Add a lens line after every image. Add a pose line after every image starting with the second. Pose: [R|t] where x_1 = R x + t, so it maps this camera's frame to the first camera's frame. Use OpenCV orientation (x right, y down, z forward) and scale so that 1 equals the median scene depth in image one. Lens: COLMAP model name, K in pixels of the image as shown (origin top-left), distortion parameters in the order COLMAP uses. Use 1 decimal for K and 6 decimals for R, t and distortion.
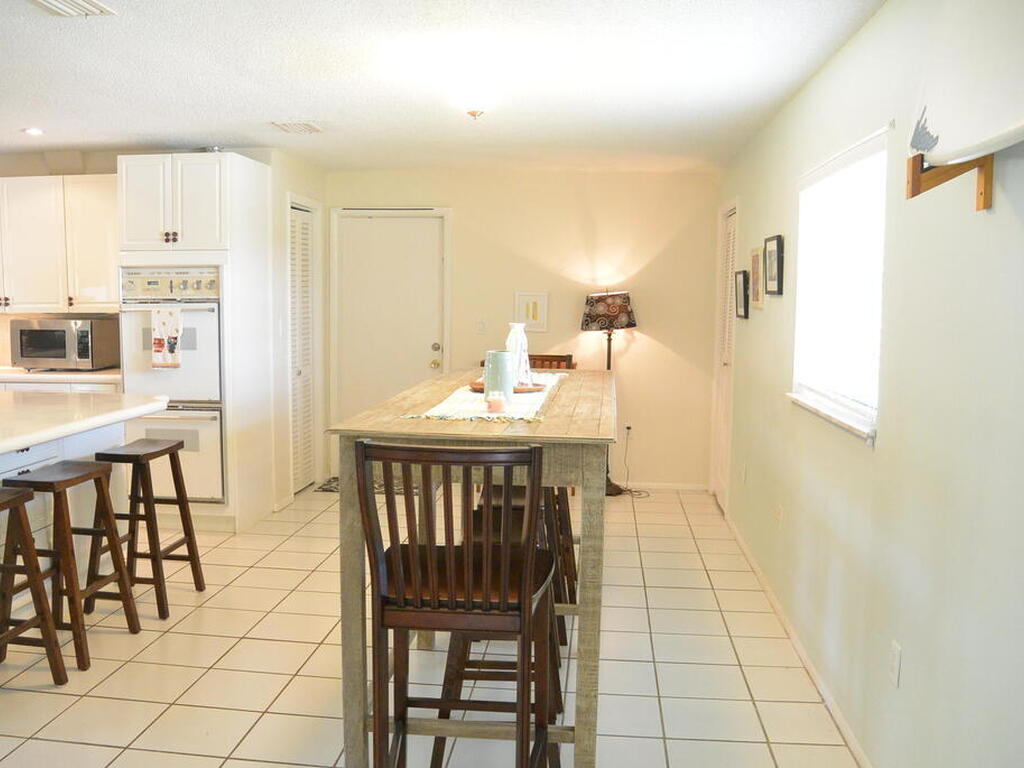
lens RADIAL K [[973.3, 0, 505.7], [0, 973.3, 404.4], [0, 0, 1]] dist [-0.156211, 0.095341]
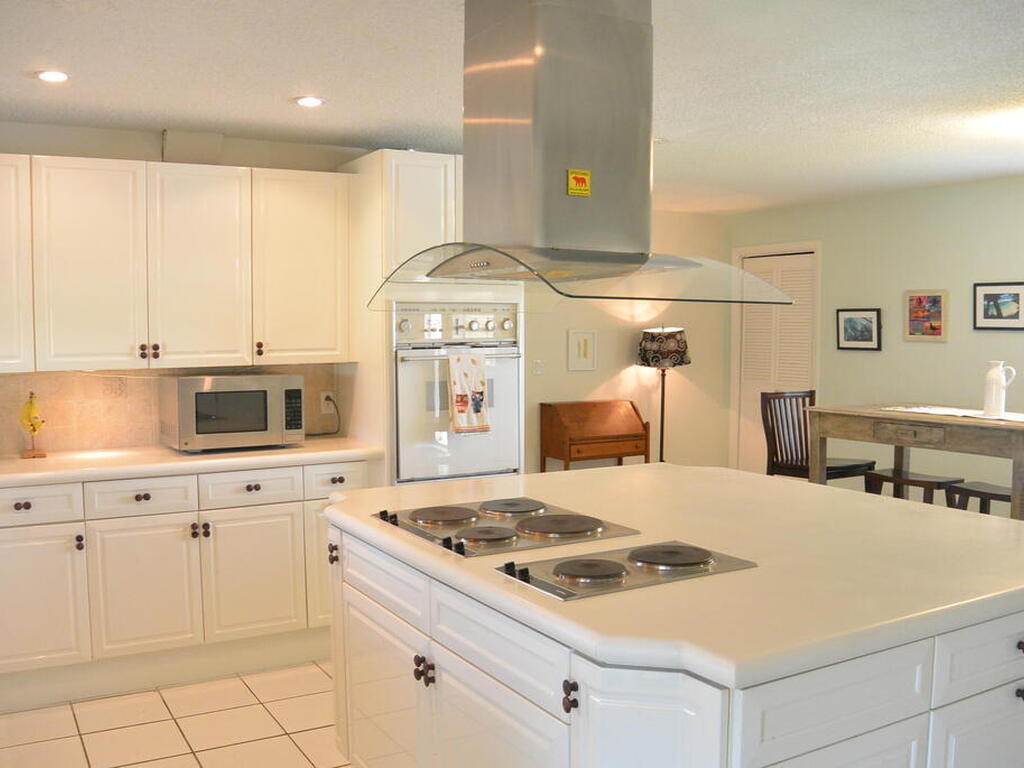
lens RADIAL K [[973.3, 0, 505.7], [0, 973.3, 404.4], [0, 0, 1]] dist [-0.156211, 0.095341]
pose [[0.813859, -0.059355, 0.578023, -0.748363], [0.079172, 0.996819, -0.009115, -0.049075], [-0.575644, 0.053181, 0.815969, 0.330753]]
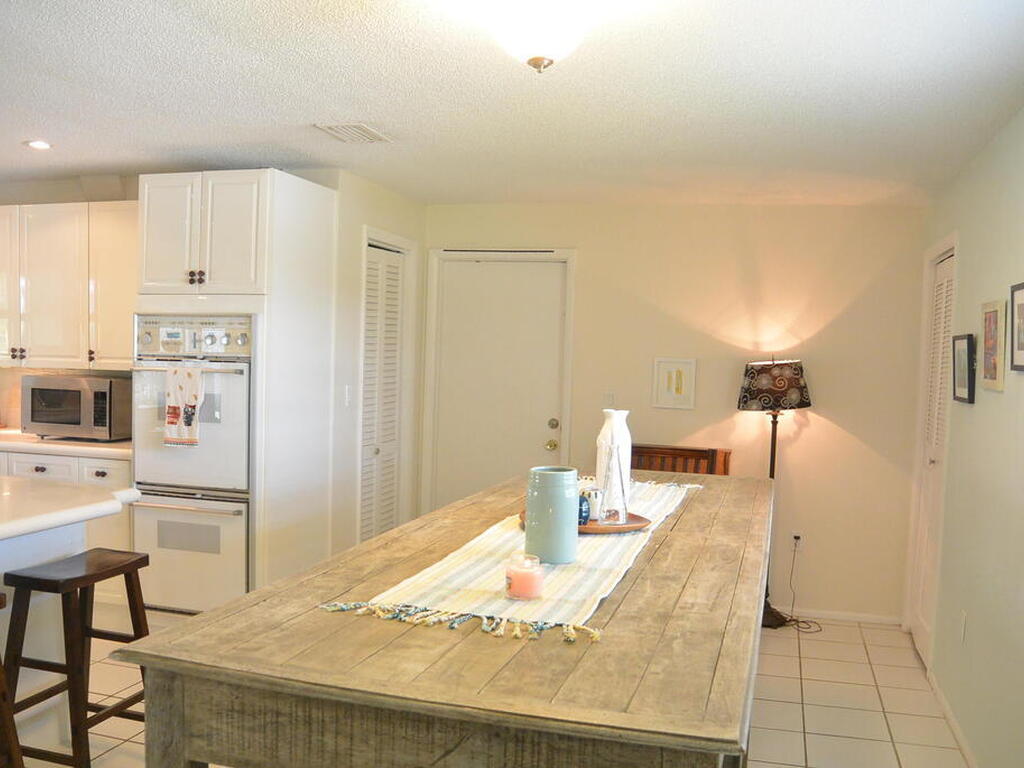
lens RADIAL K [[973.3, 0, 505.7], [0, 973.3, 404.4], [0, 0, 1]] dist [-0.156211, 0.095341]
pose [[0.984321, 0.029102, -0.173968, 0.036471], [-0.039886, 0.997472, -0.058817, -0.034094], [0.171816, 0.064834, 0.982993, 0.267717]]
